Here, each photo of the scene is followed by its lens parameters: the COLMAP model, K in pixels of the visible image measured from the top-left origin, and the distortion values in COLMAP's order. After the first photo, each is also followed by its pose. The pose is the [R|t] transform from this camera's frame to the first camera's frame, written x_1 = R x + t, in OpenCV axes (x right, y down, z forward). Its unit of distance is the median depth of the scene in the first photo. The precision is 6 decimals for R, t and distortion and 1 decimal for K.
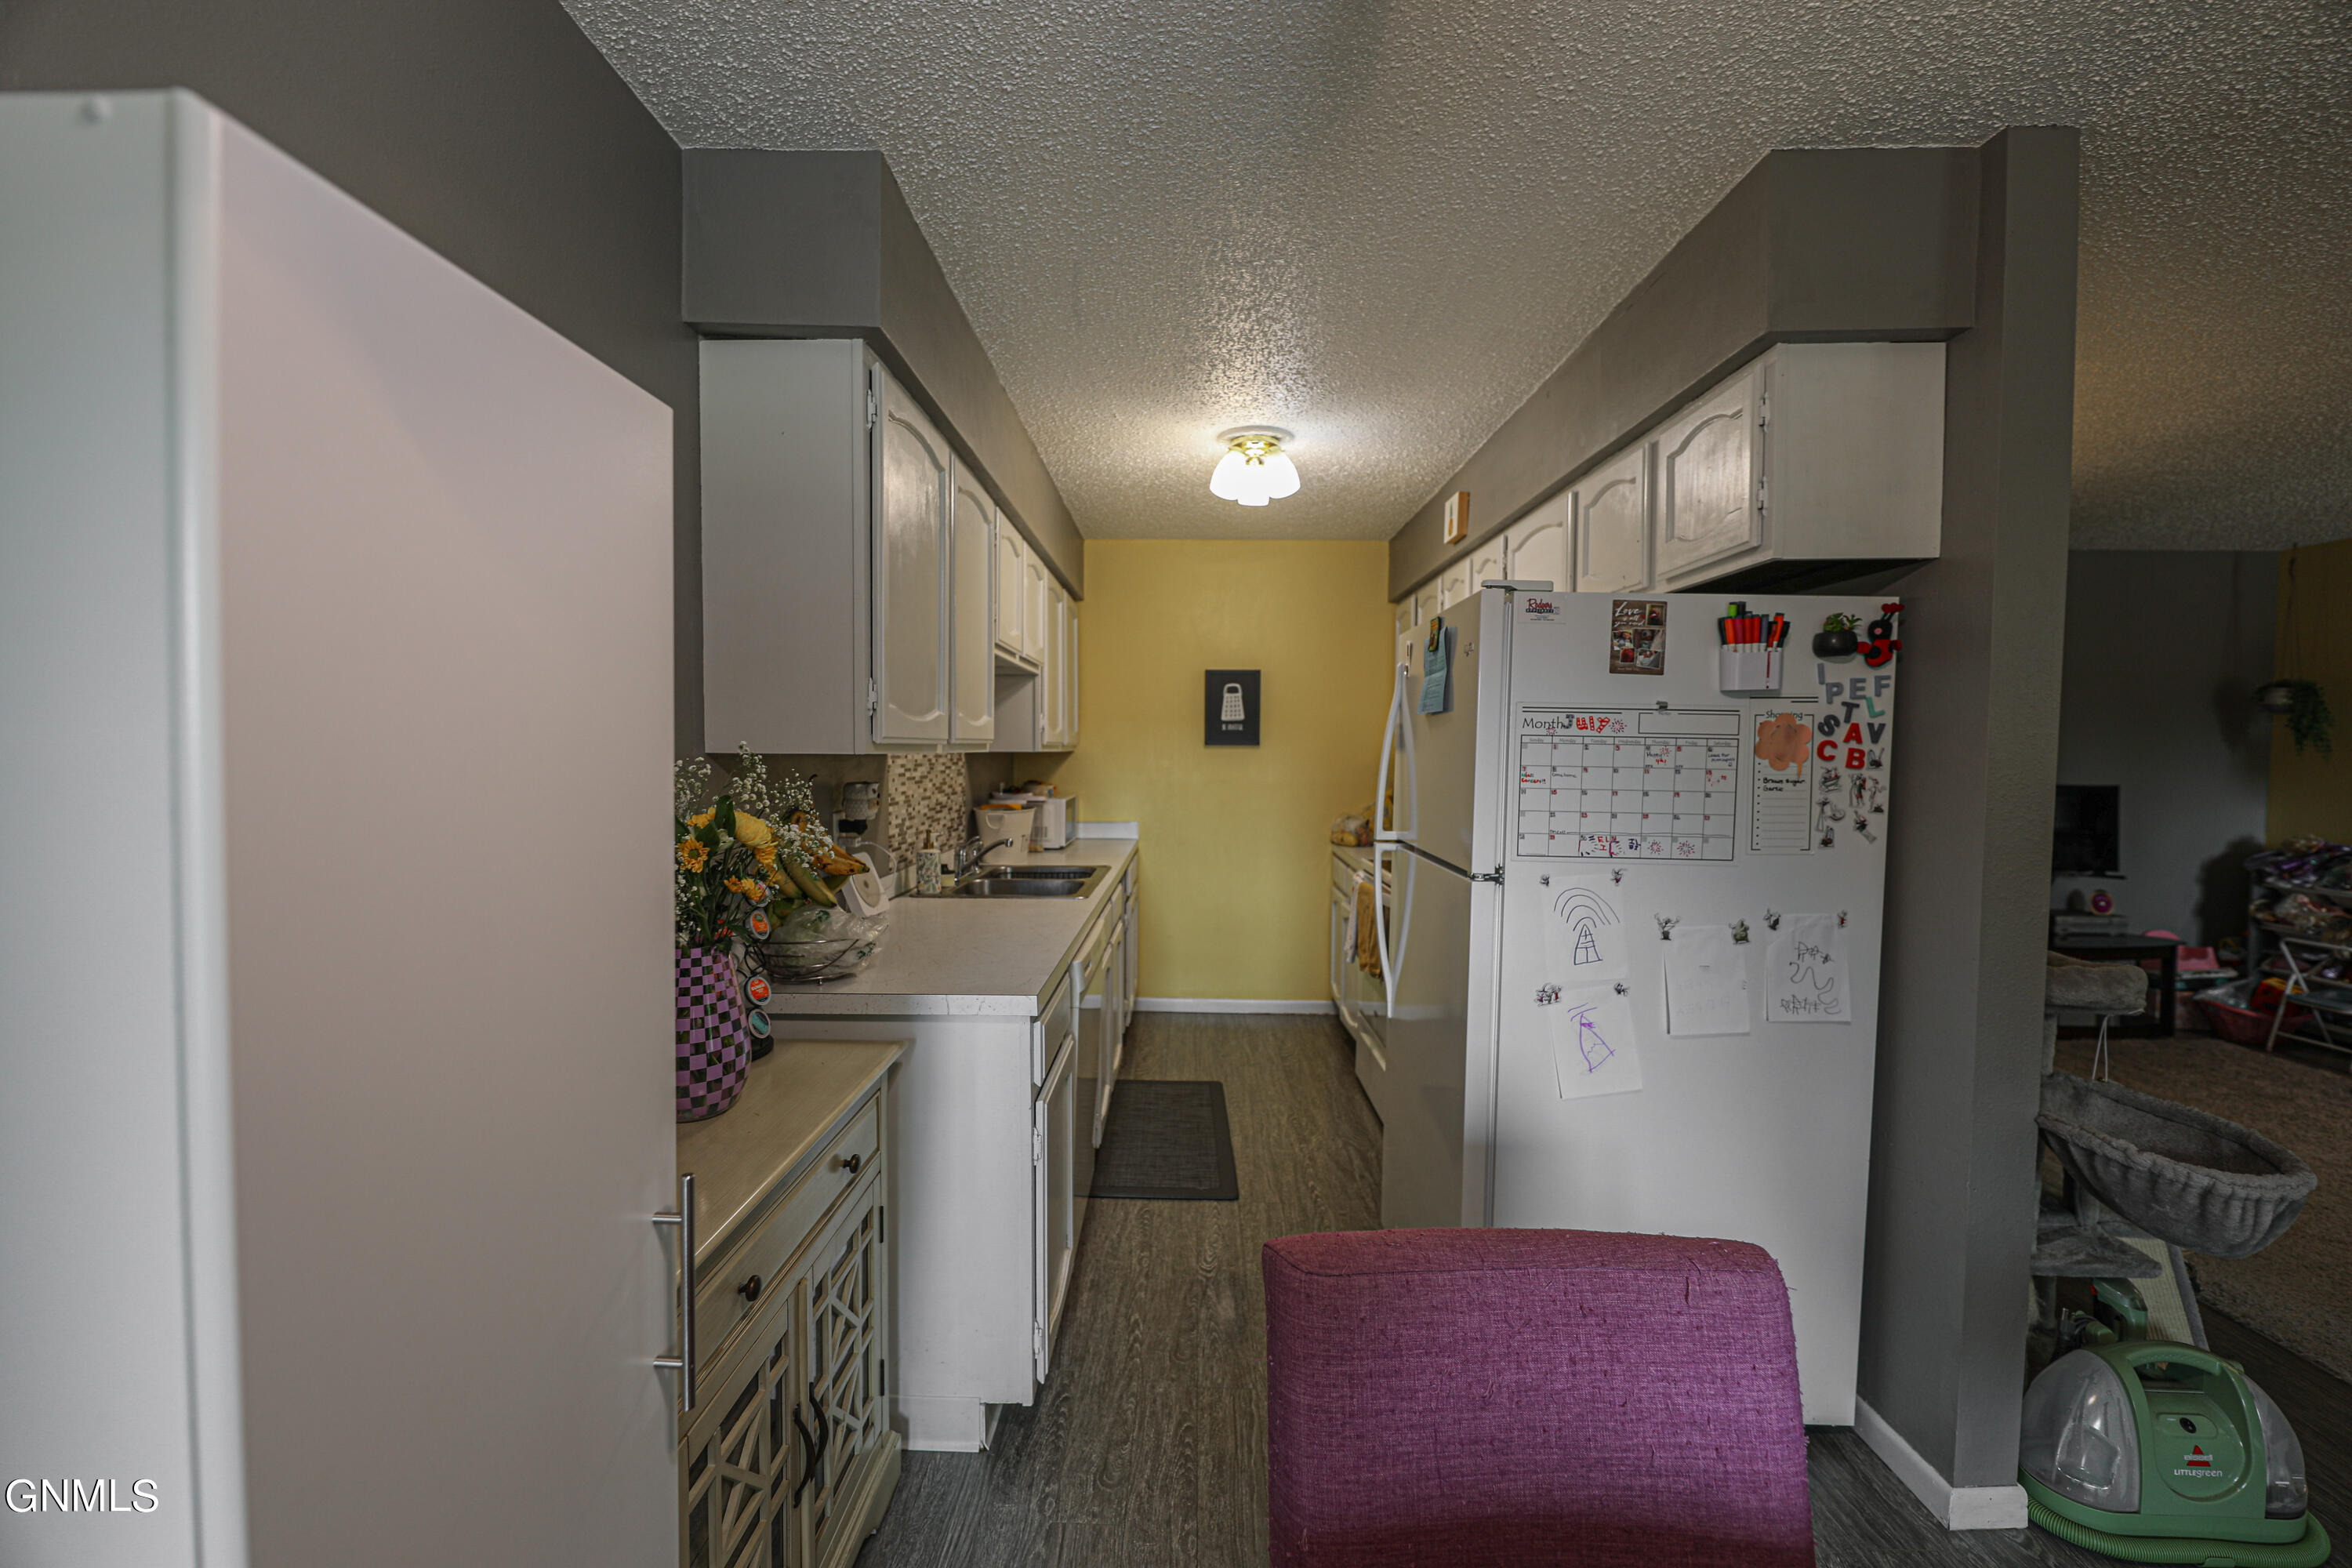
lens RADIAL K [[926.6, 0, 1165.3], [0, 926.6, 786.2], [0, 0, 1]] dist [0.000621, -0.004775]
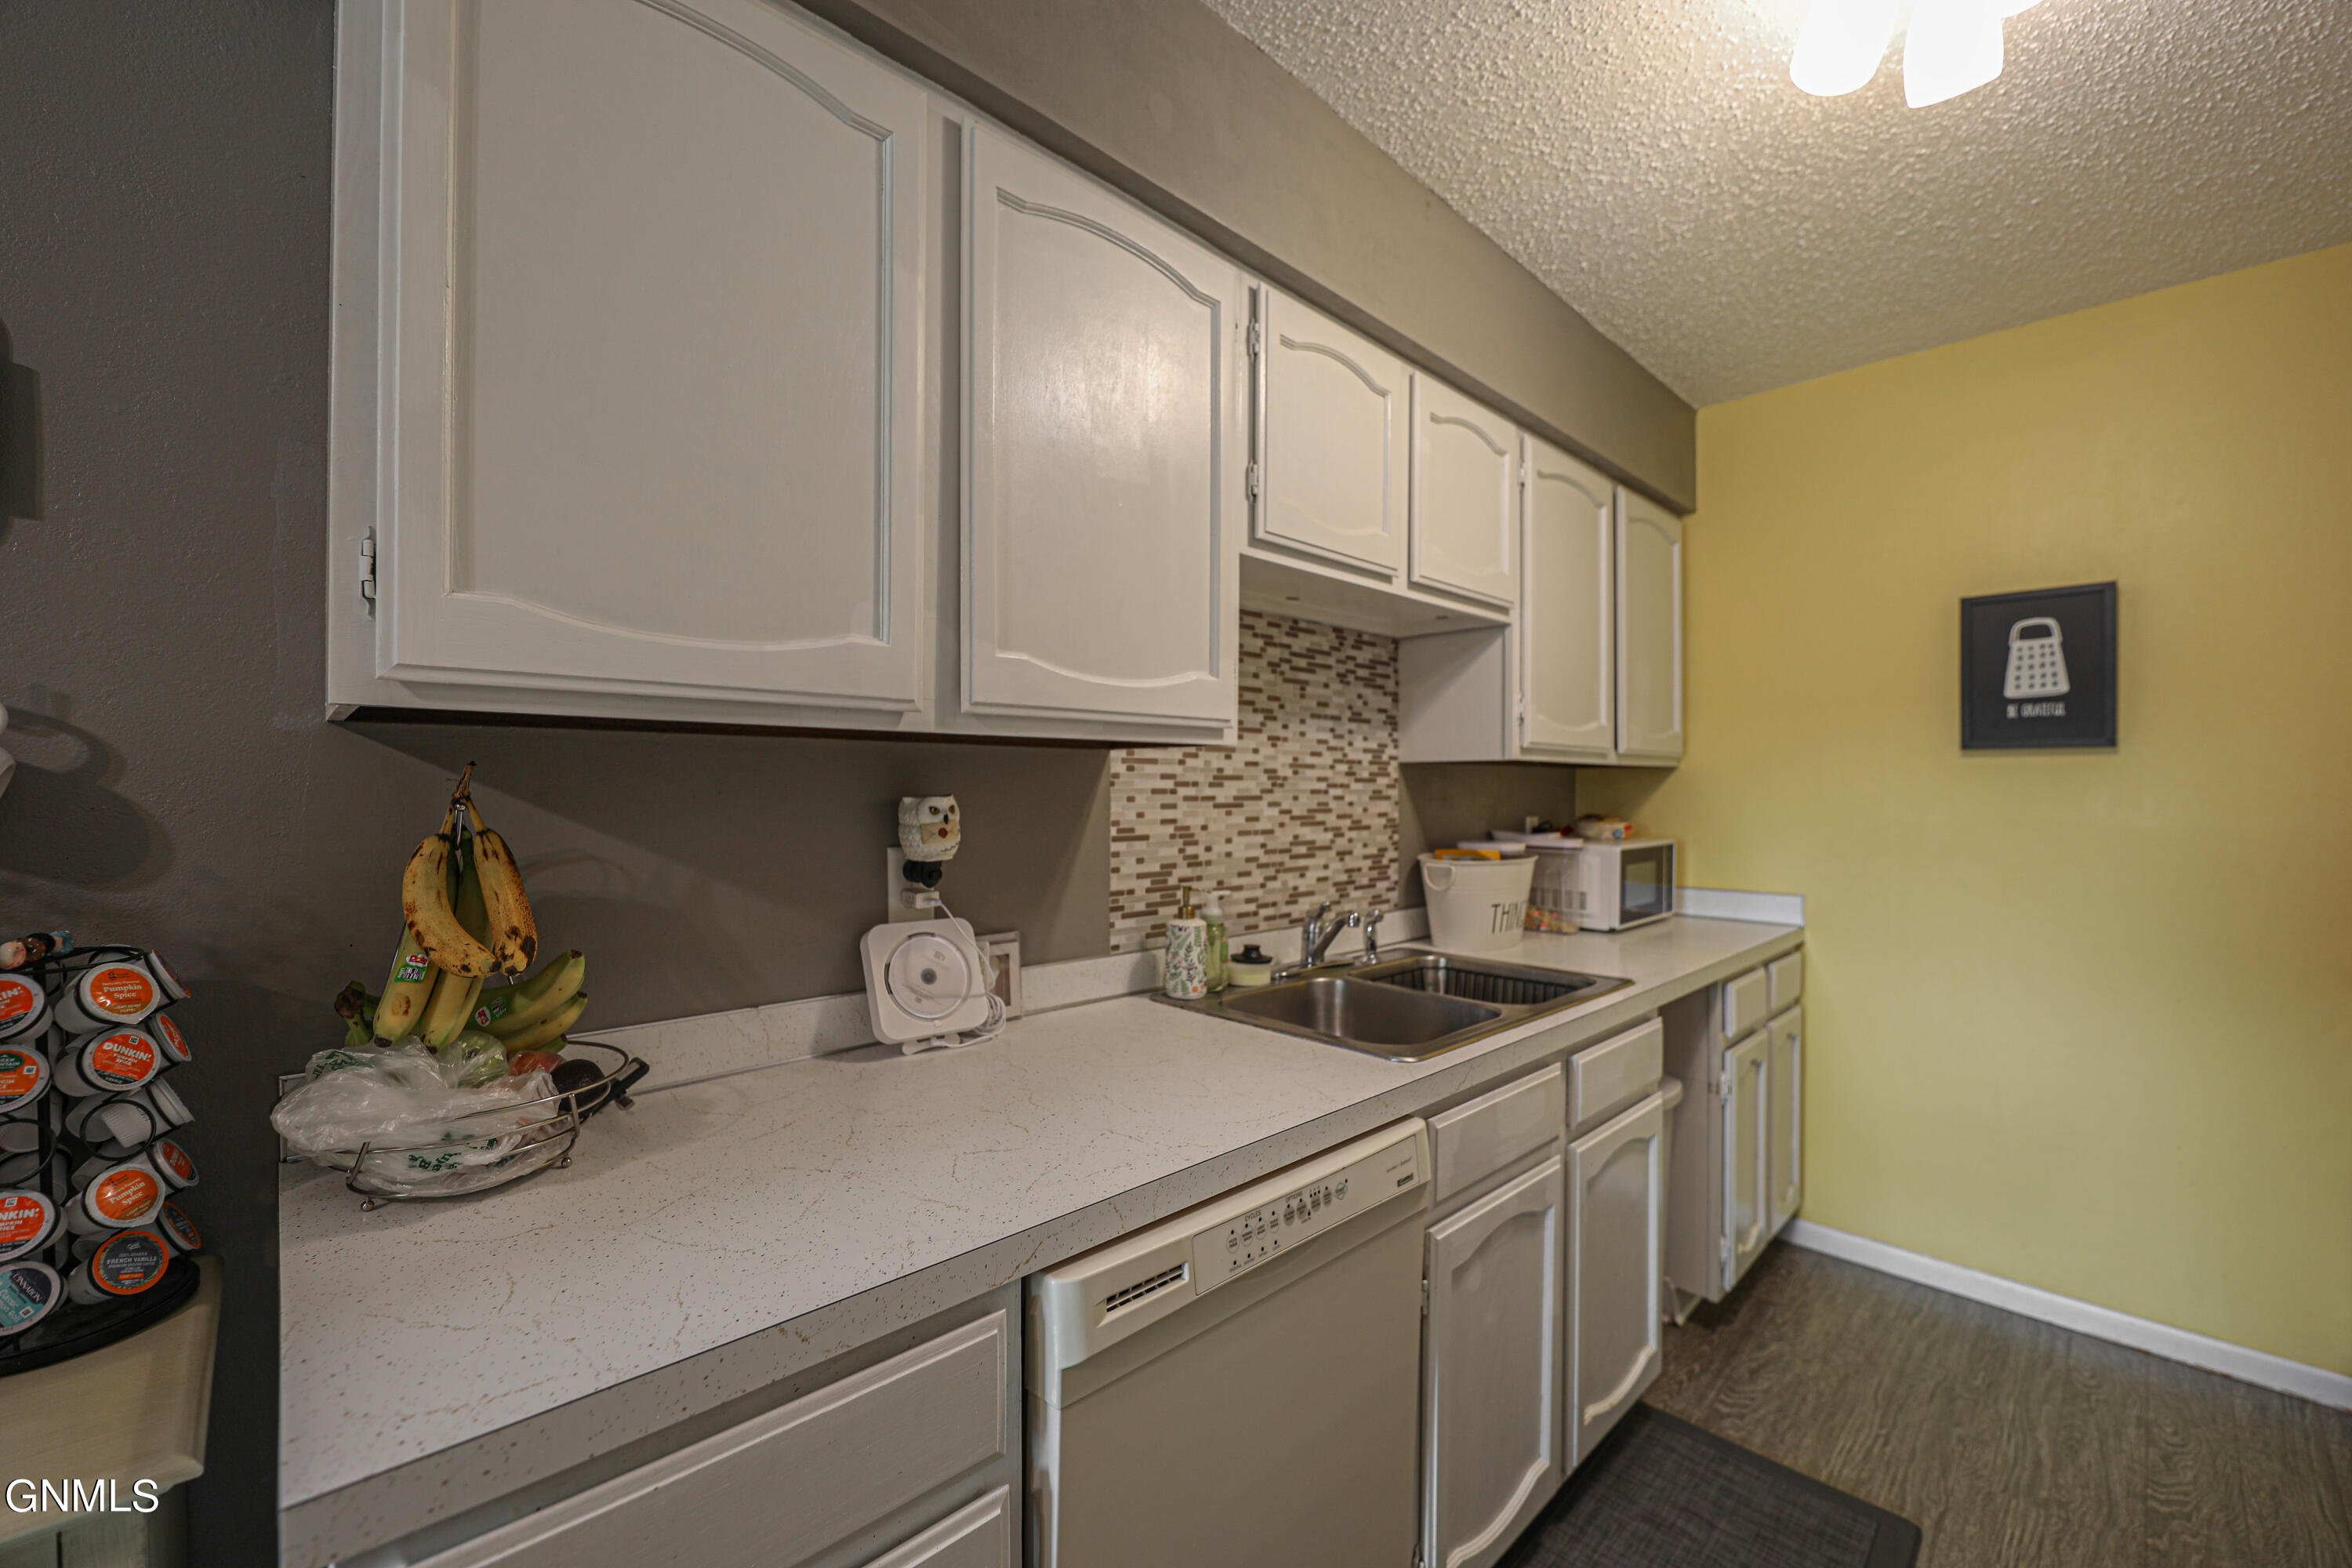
lens RADIAL K [[926.6, 0, 1165.3], [0, 926.6, 786.2], [0, 0, 1]] dist [0.000621, -0.004775]
pose [[0.711461, -0.002248, -0.702722, 0.111683], [-0.027481, 0.999141, -0.031019, 0.002461], [0.702188, 0.041381, 0.710788, 0.449742]]
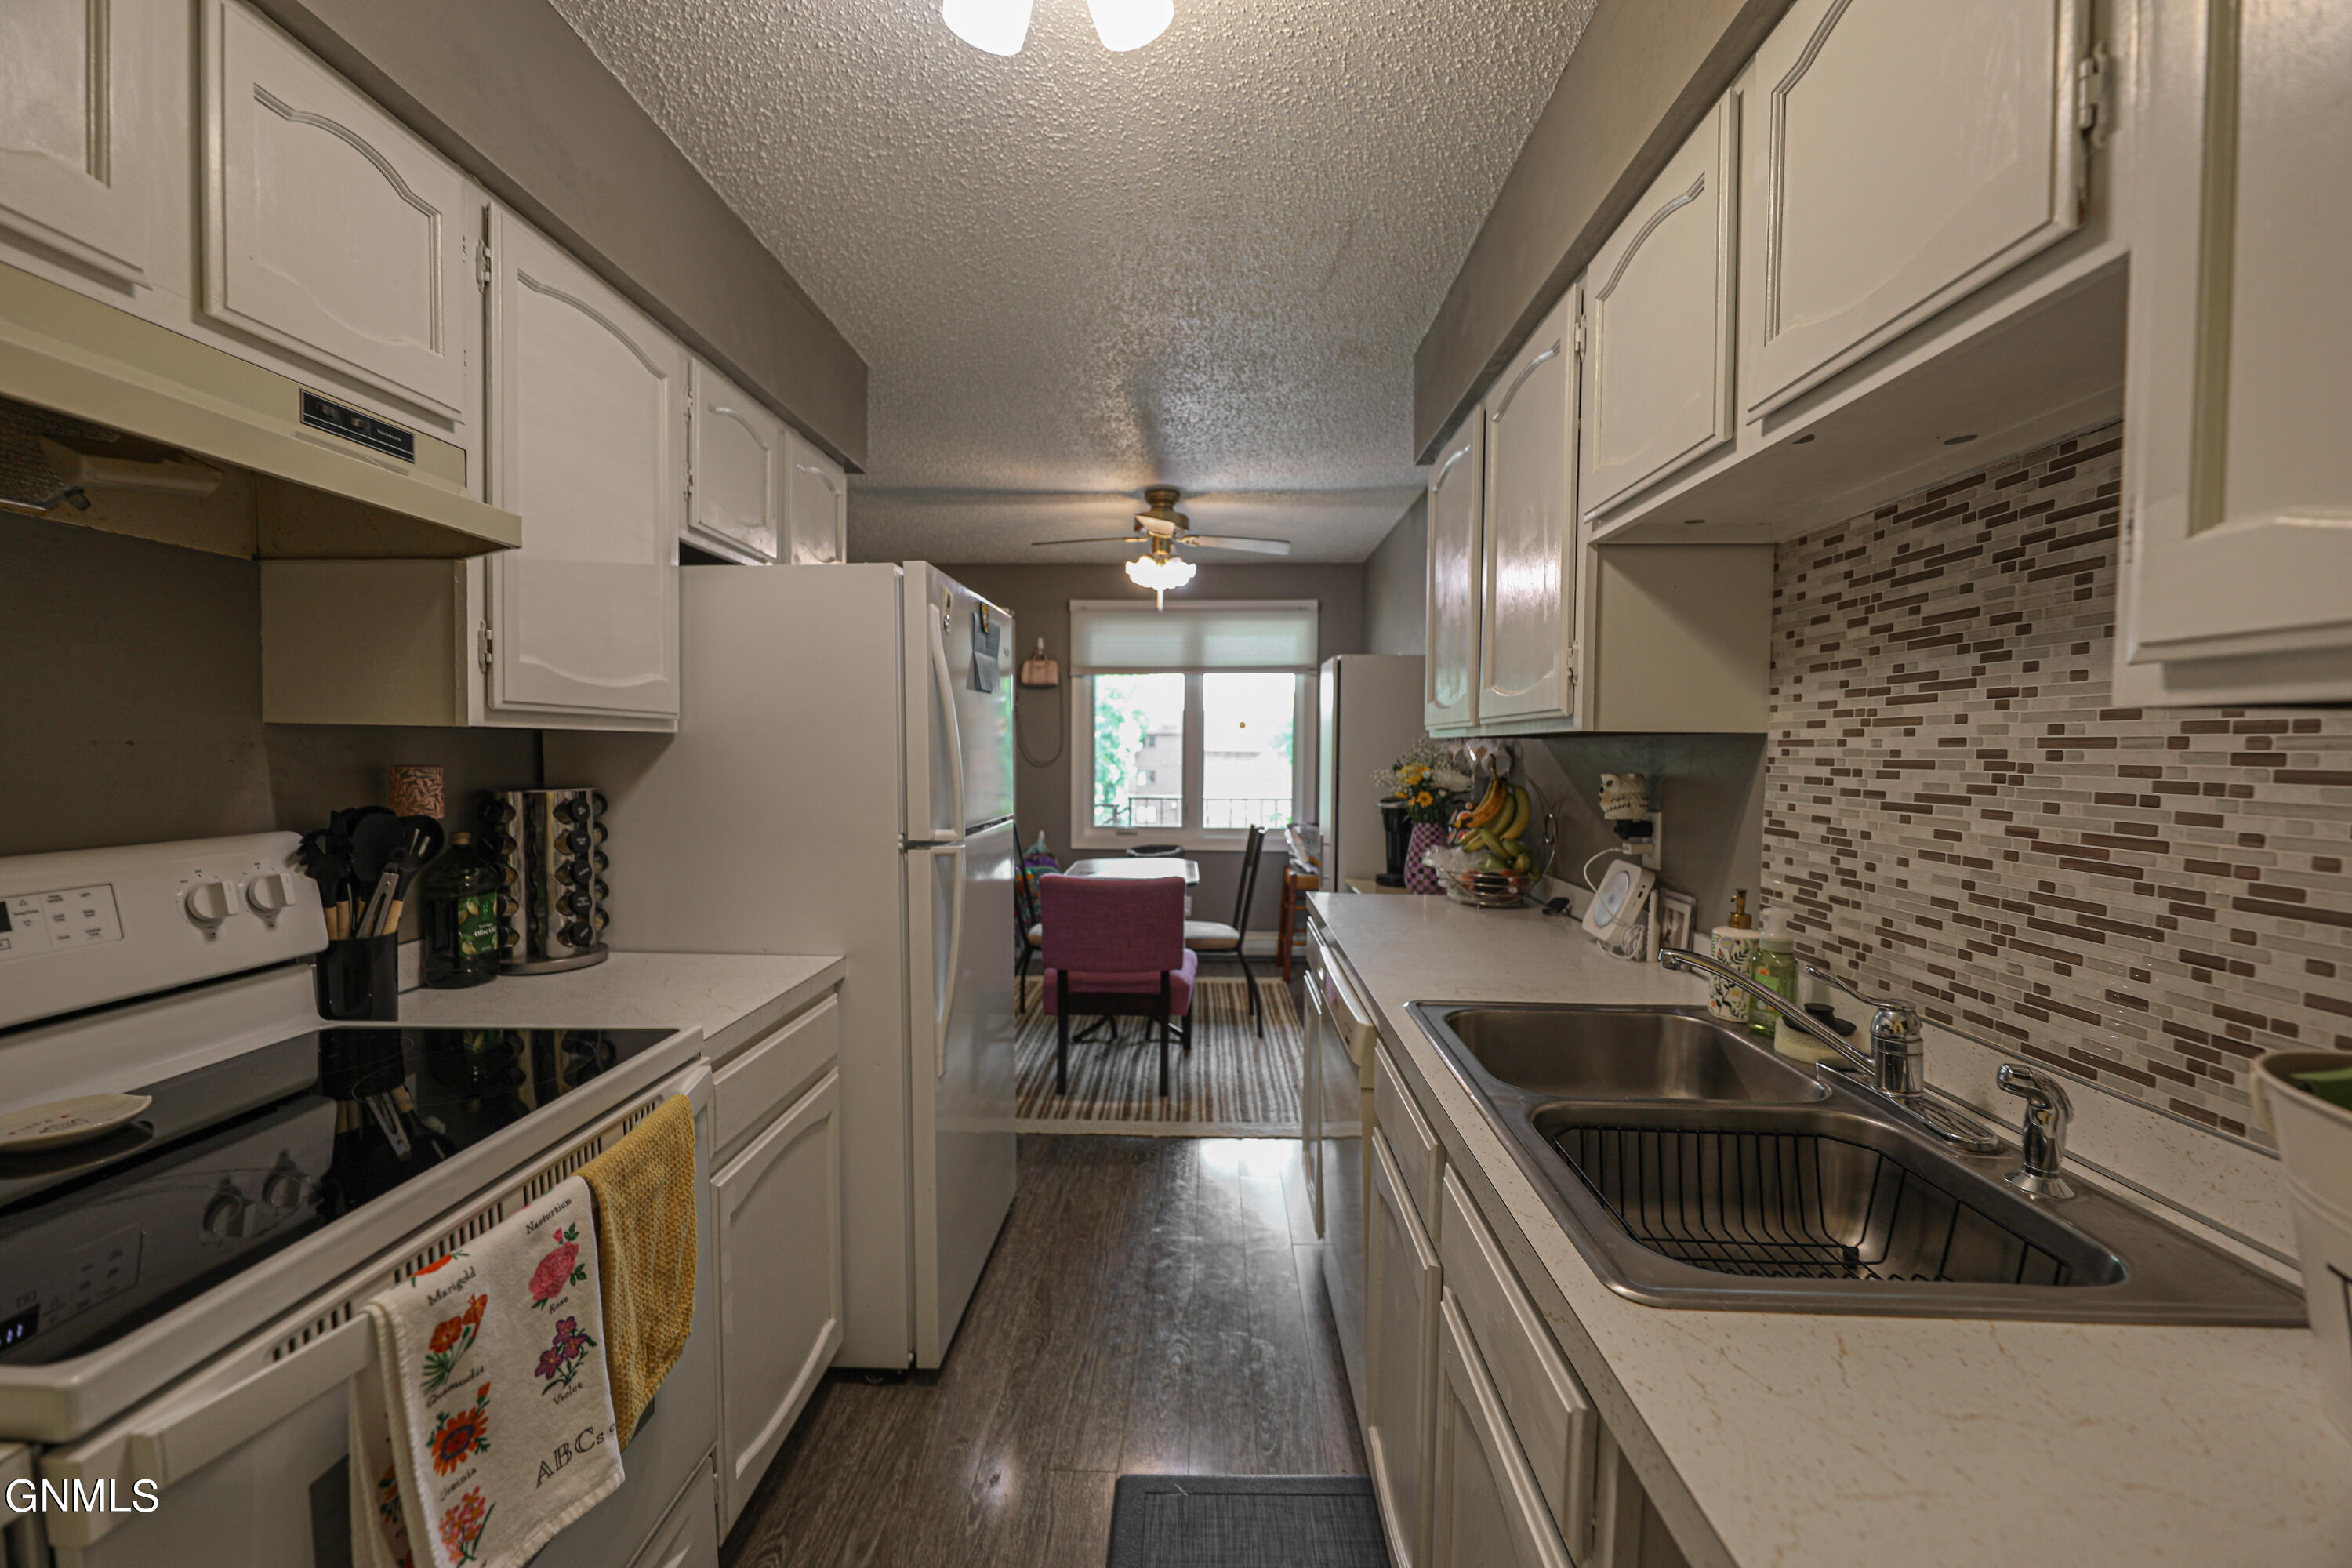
lens RADIAL K [[972.4, 0, 1170.9], [0, 972.4, 786.7], [0, 0, 1]] dist [0.000999, -0.006242]
pose [[-0.999821, -0.017050, 0.008218, 0.035600], [-0.016333, 0.996615, 0.080576, -0.034716], [-0.009564, 0.080427, -0.996715, 1.184406]]
